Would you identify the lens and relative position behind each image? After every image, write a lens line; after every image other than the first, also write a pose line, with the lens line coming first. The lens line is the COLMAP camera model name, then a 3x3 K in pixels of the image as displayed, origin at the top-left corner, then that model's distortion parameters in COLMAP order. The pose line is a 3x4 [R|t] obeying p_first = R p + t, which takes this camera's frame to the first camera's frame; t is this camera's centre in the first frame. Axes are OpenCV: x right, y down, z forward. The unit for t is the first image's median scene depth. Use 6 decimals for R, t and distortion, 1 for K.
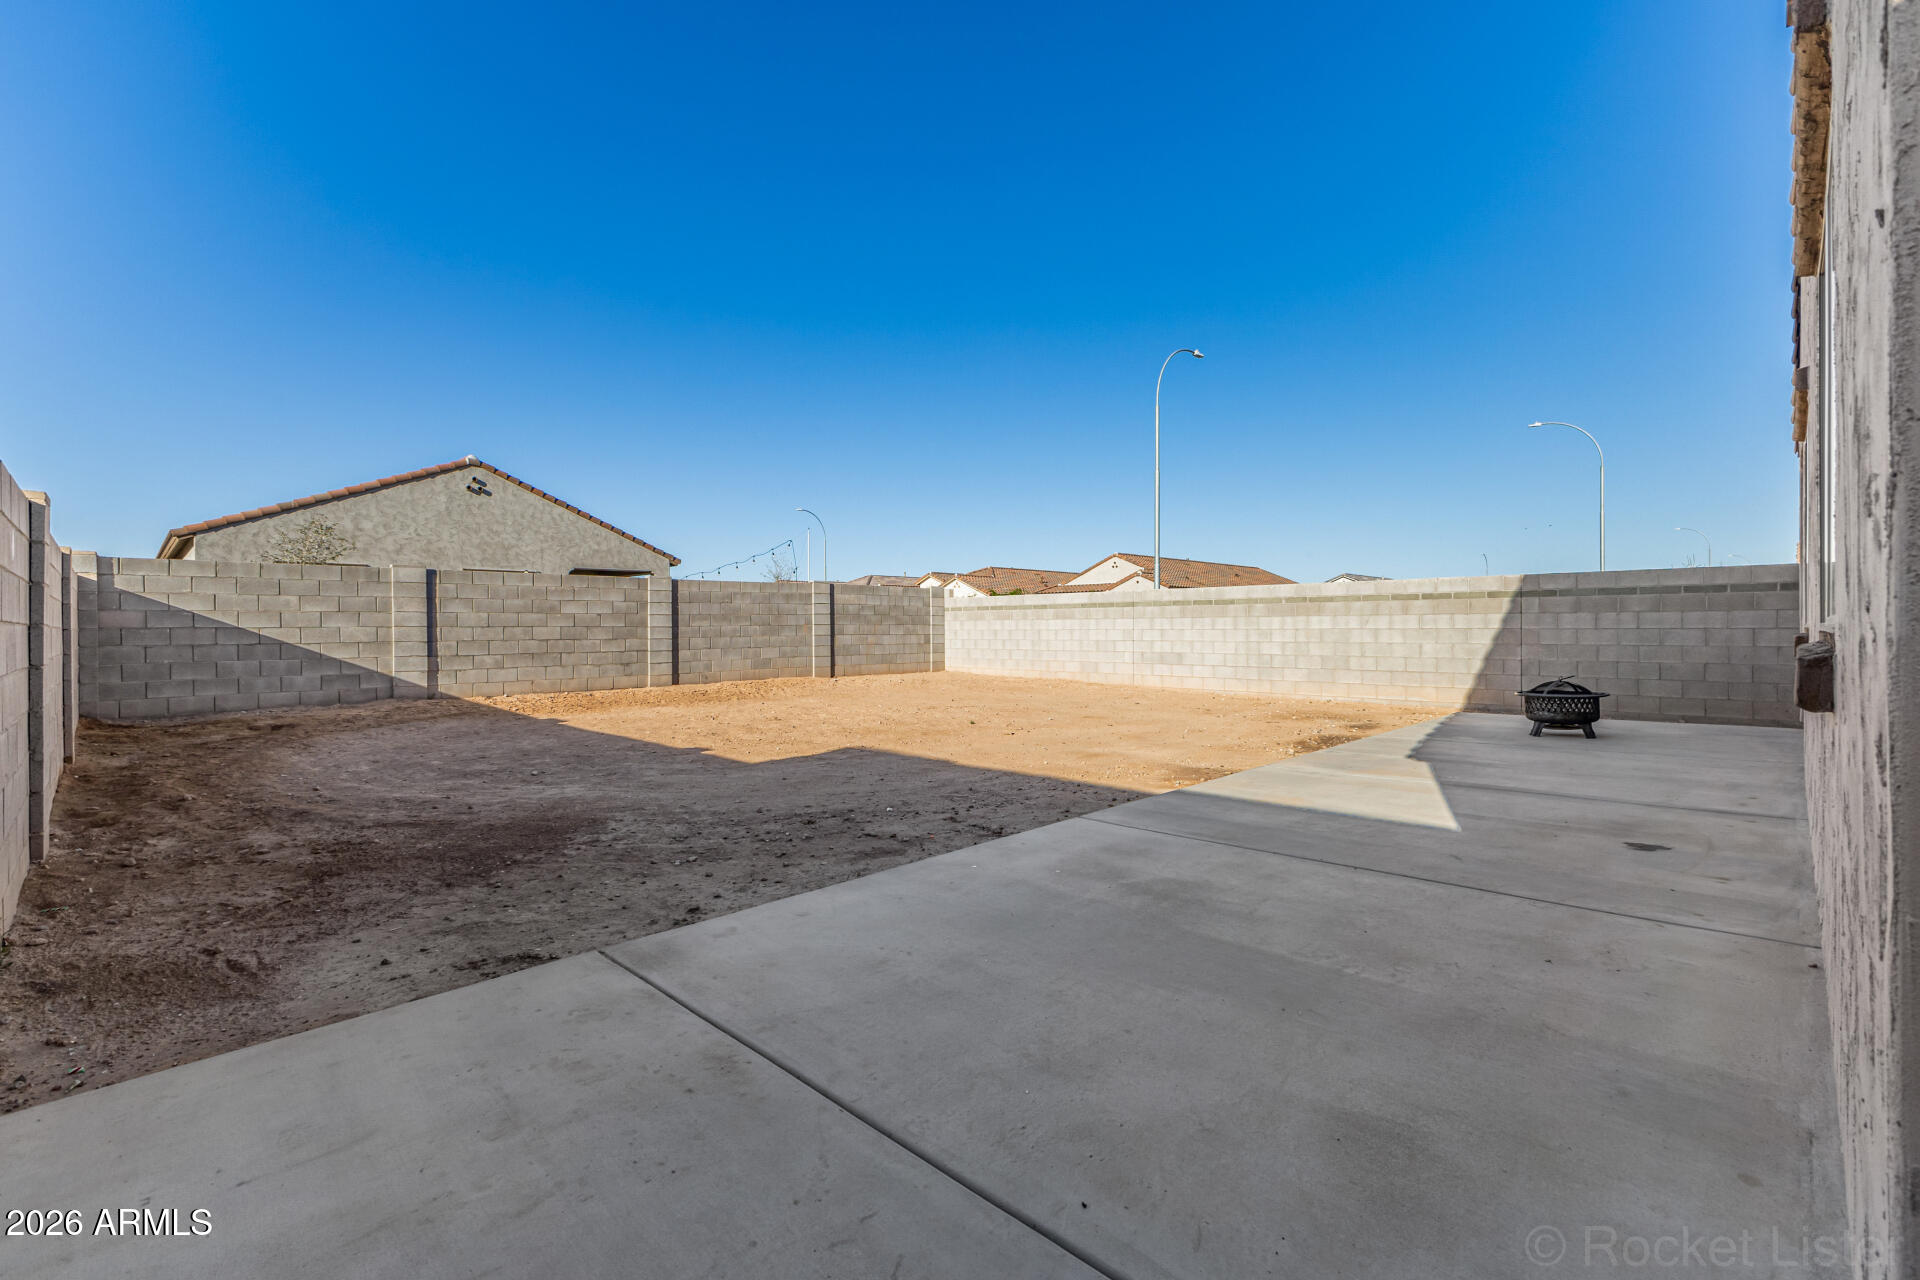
lens RADIAL K [[841.6, 0, 966.8], [0, 841.6, 625.1], [0, 0, 1]] dist [0.003588, 0.000209]
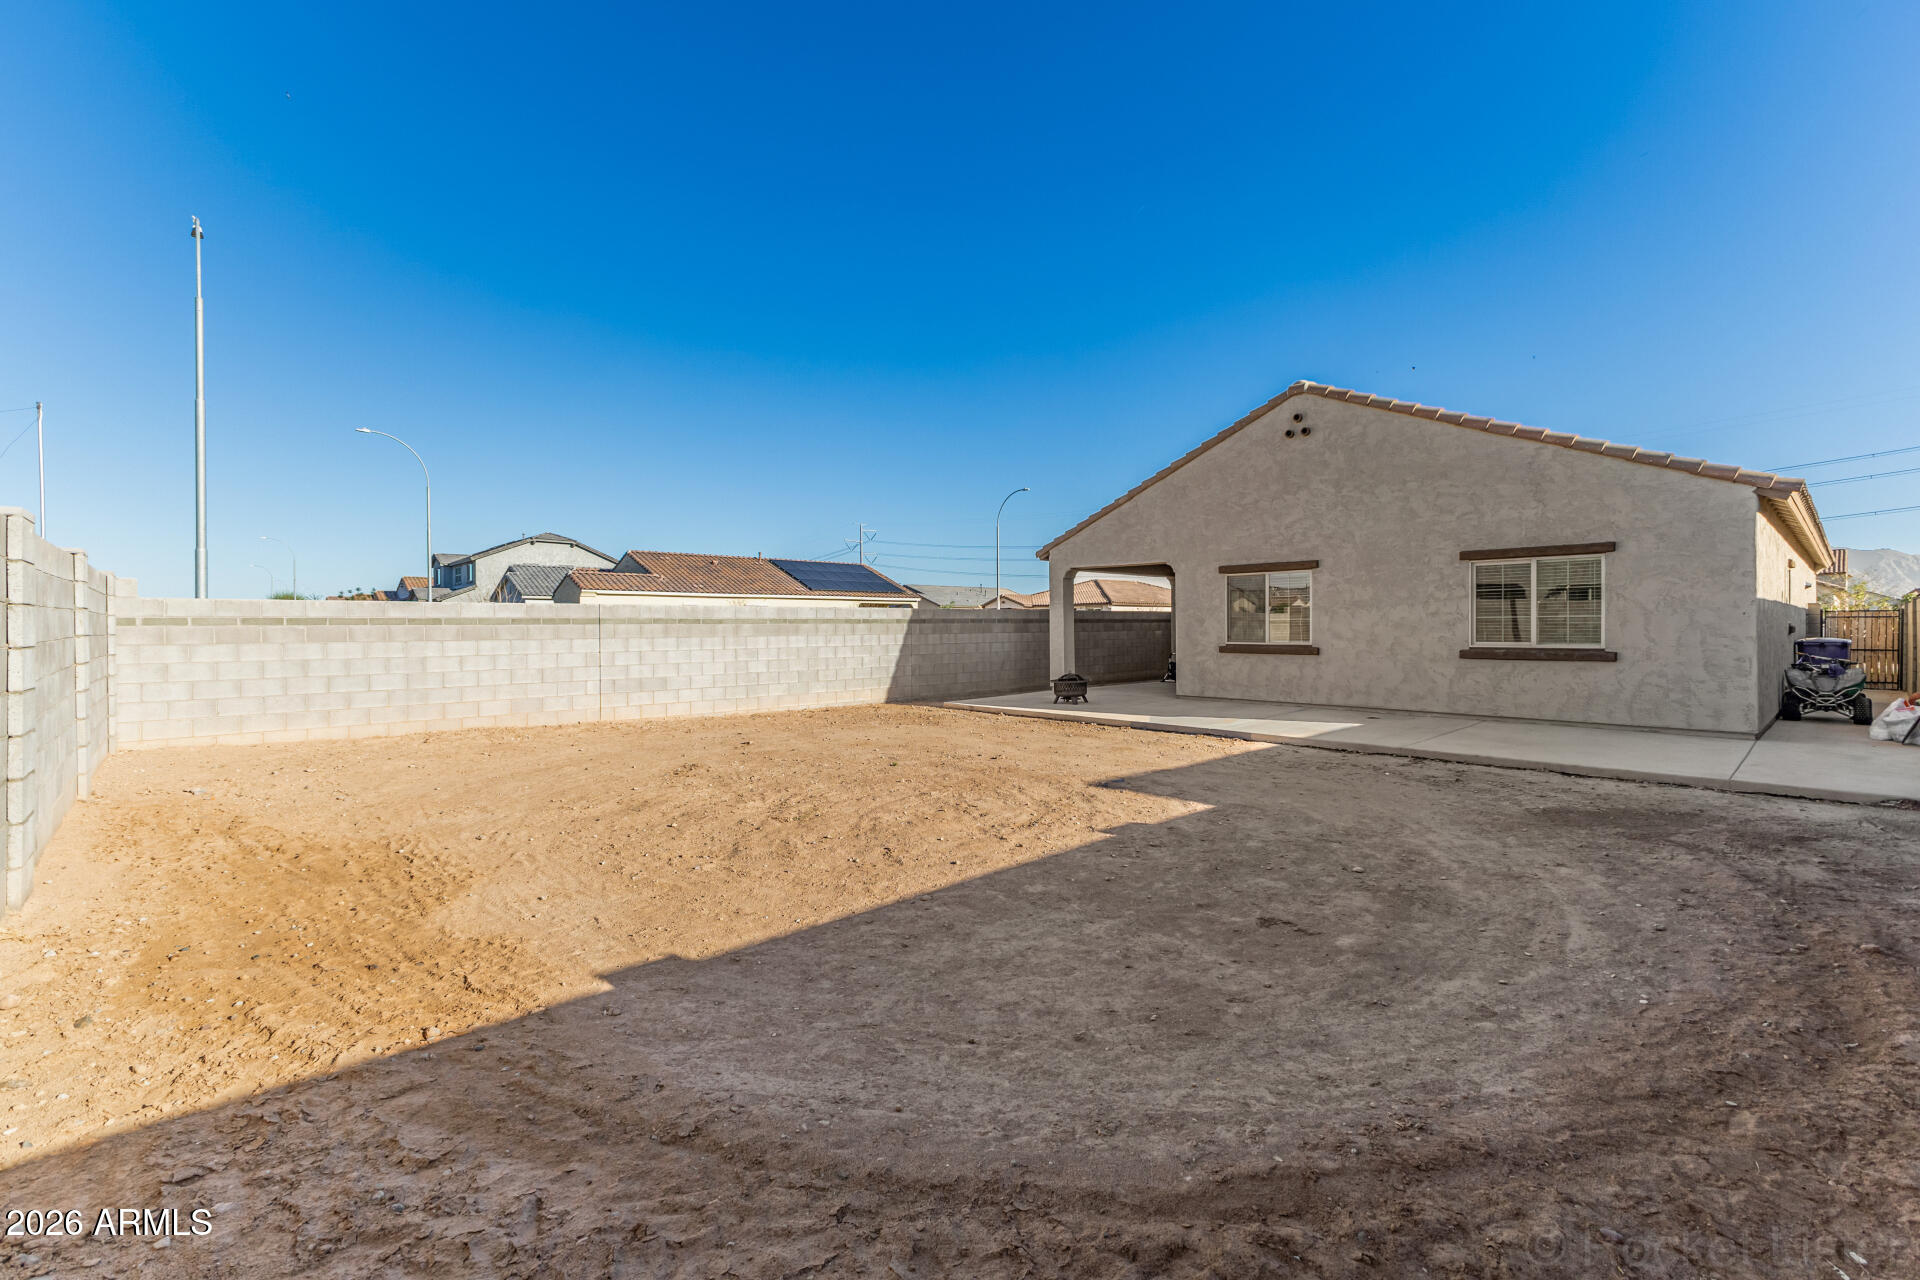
lens RADIAL K [[841.6, 0, 966.8], [0, 841.6, 625.1], [0, 0, 1]] dist [0.003588, 0.000209]
pose [[0.031131, 0.004585, 0.999505, -0.592247], [0.002969, 0.999985, -0.004680, -0.016115], [-0.999511, 0.003114, 0.031117, 0.619550]]
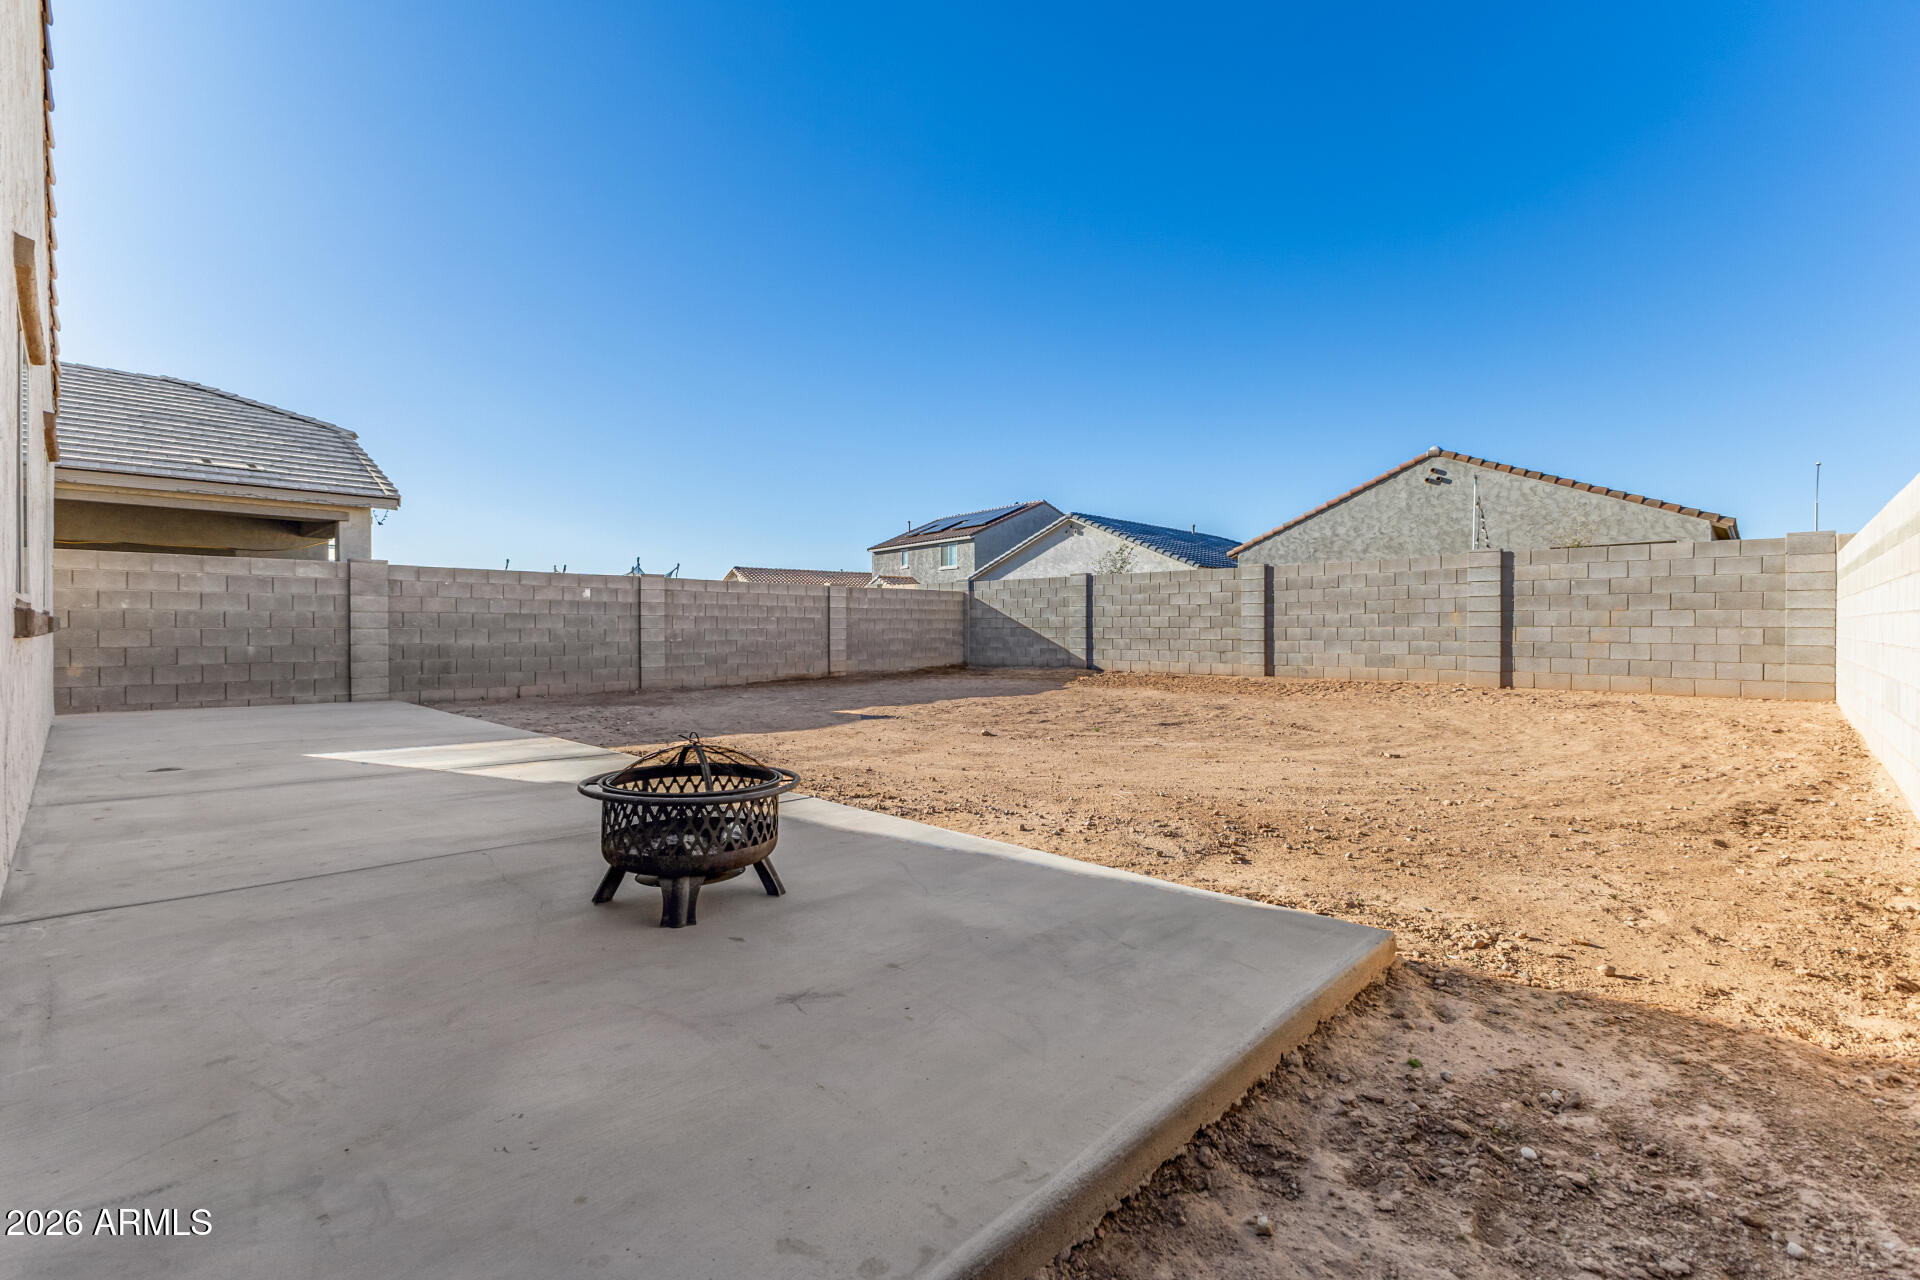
lens RADIAL K [[825.6, 0, 953.9], [0, 825.6, 630.1], [0, 0, 1]] dist [0.010510, 0.000186]
pose [[0.007042, 0.009772, -0.999927, 0.569651], [0.002793, 0.999948, 0.009792, 0.007847], [0.999971, -0.002862, 0.007015, 0.610333]]
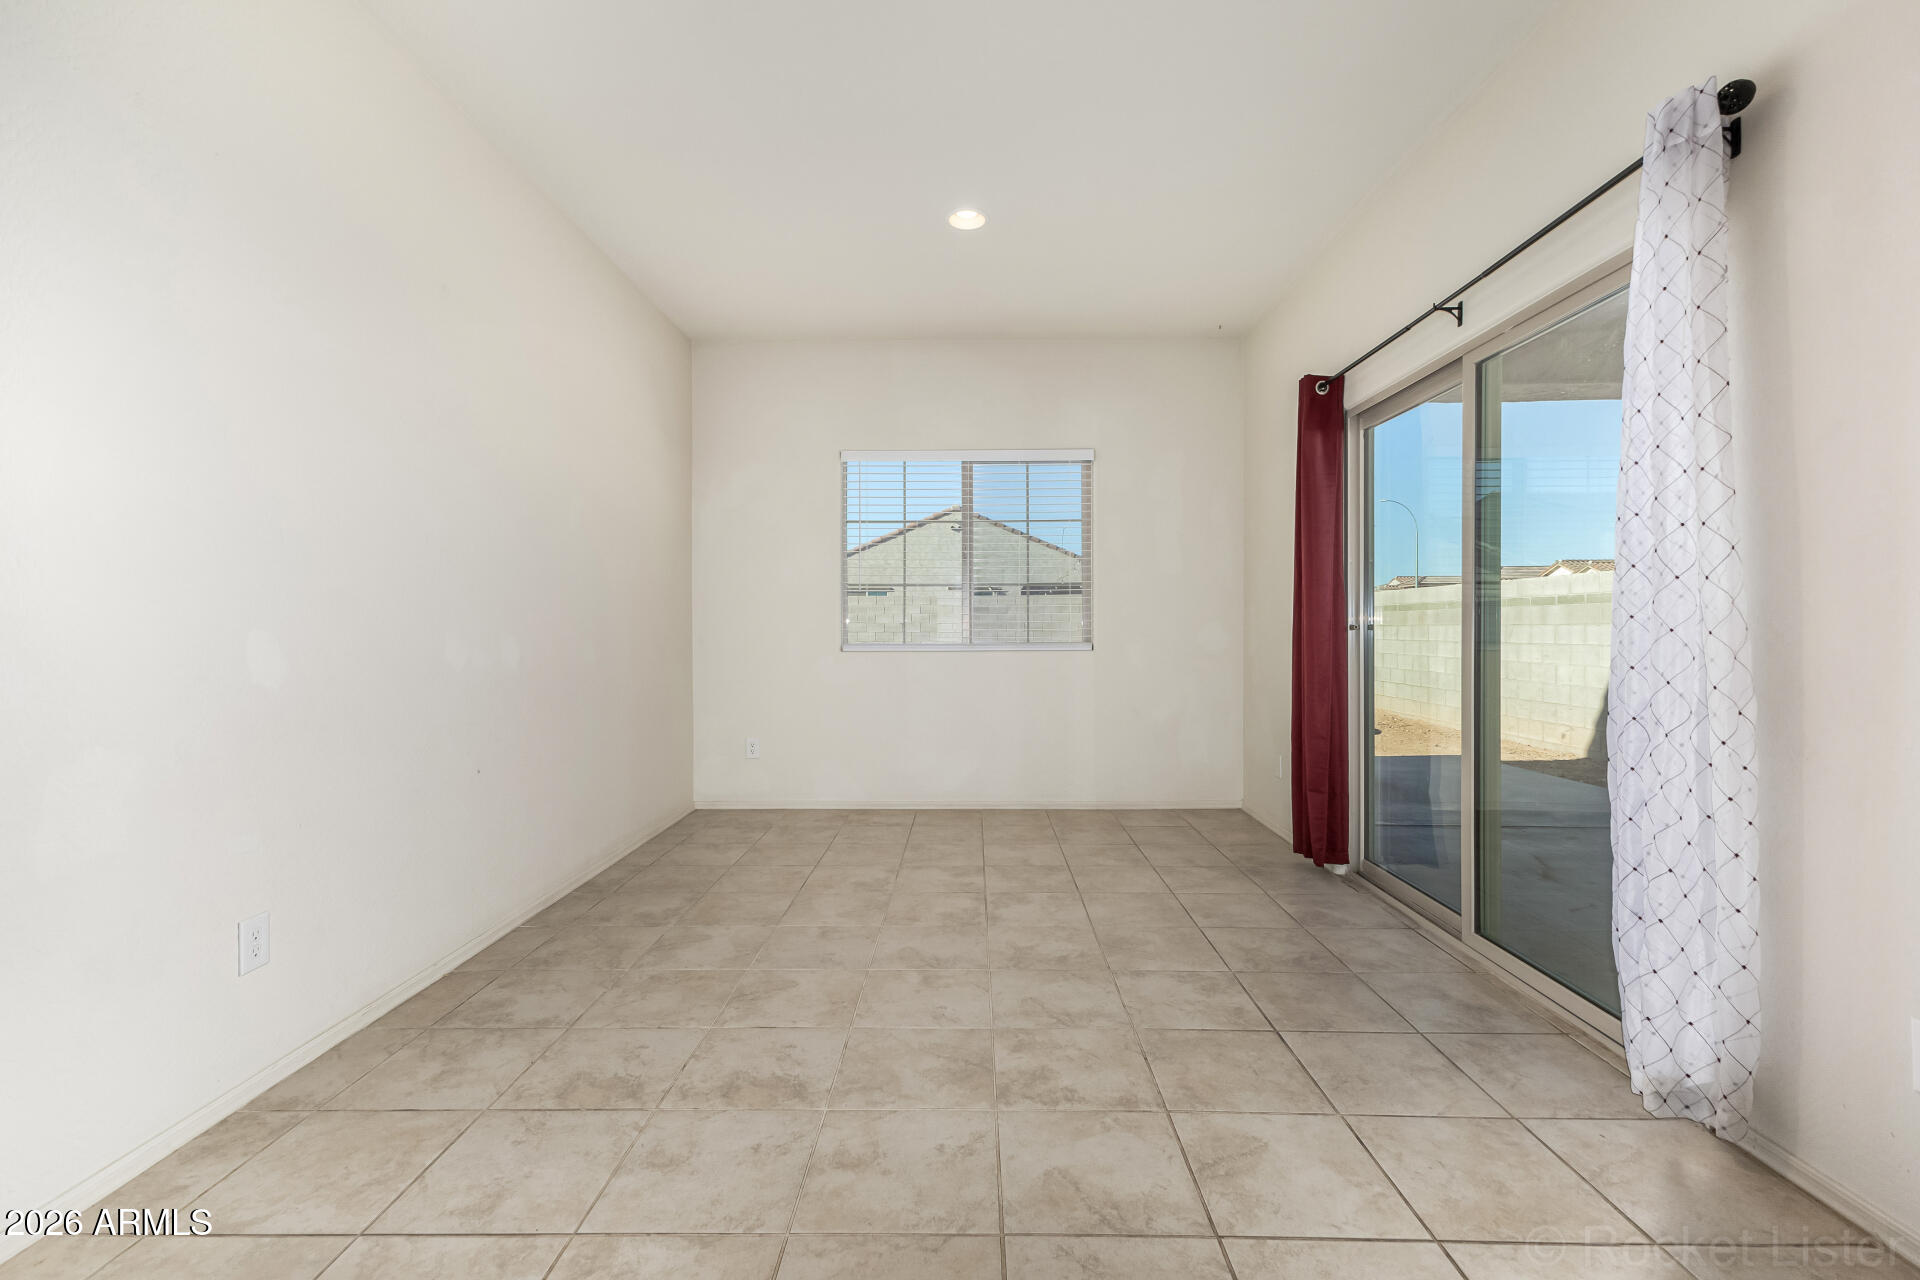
lens RADIAL K [[828.1, 0, 960.0], [0, 828.1, 640.0], [0, 0, 1]] dist [0.002899, -0.000244]
pose [[0.700076, 0.012508, -0.713959, 0.536292], [0.002833, 0.999790, 0.020293, -0.011959], [0.714063, -0.016229, 0.699893, 0.100599]]
